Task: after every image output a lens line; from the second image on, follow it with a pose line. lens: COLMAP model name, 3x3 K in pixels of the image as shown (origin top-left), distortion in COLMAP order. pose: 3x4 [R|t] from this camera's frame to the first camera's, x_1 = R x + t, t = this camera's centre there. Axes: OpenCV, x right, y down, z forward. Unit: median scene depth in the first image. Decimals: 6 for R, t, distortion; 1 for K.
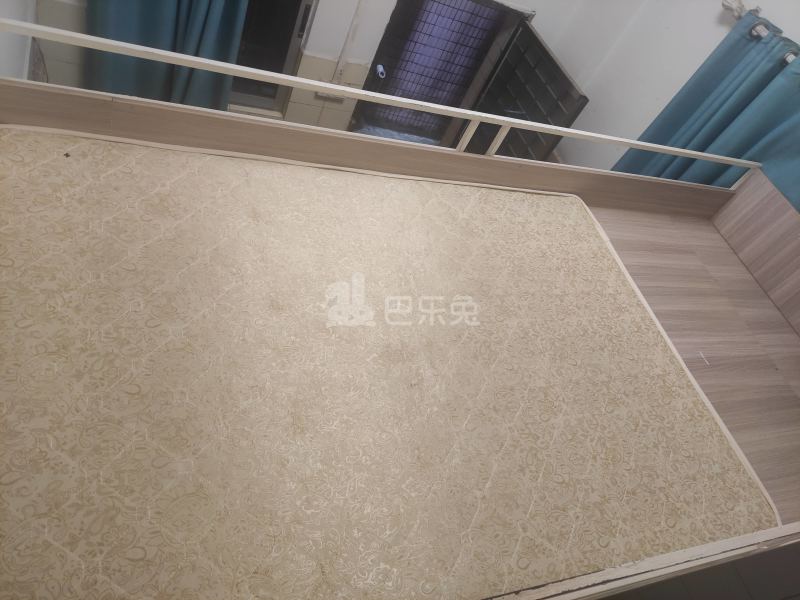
lens RADIAL K [[590.0, 0, 396.7], [0, 590.0, 297.1], [0, 0, 1]] dist [-0.000153, -0.000157]
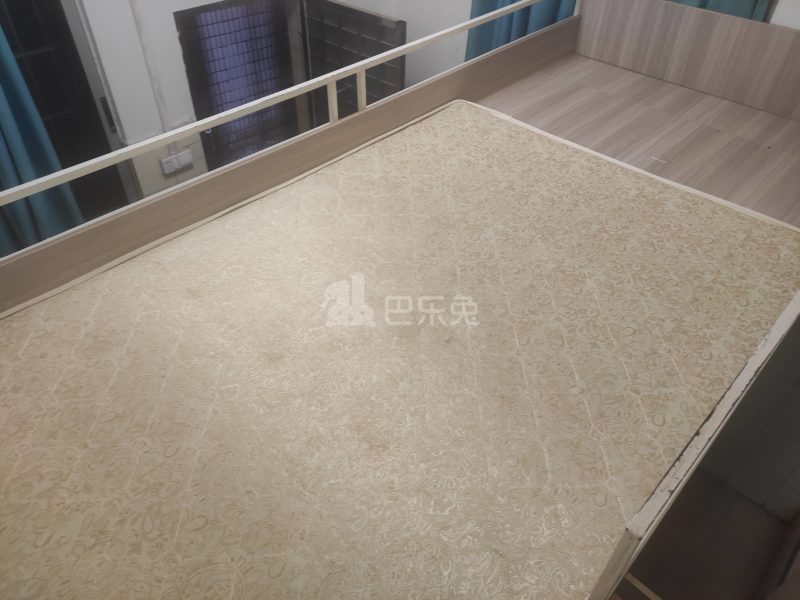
lens RADIAL K [[590.0, 0, 402.0], [0, 590.0, 300.7], [0, 0, 1]] dist [-0.000153, -0.000157]
pose [[0.813004, -0.574546, 0.094452, -0.080272], [0.574770, 0.817851, 0.027548, 0.030164], [-0.093075, 0.031892, 0.995148, 0.083919]]
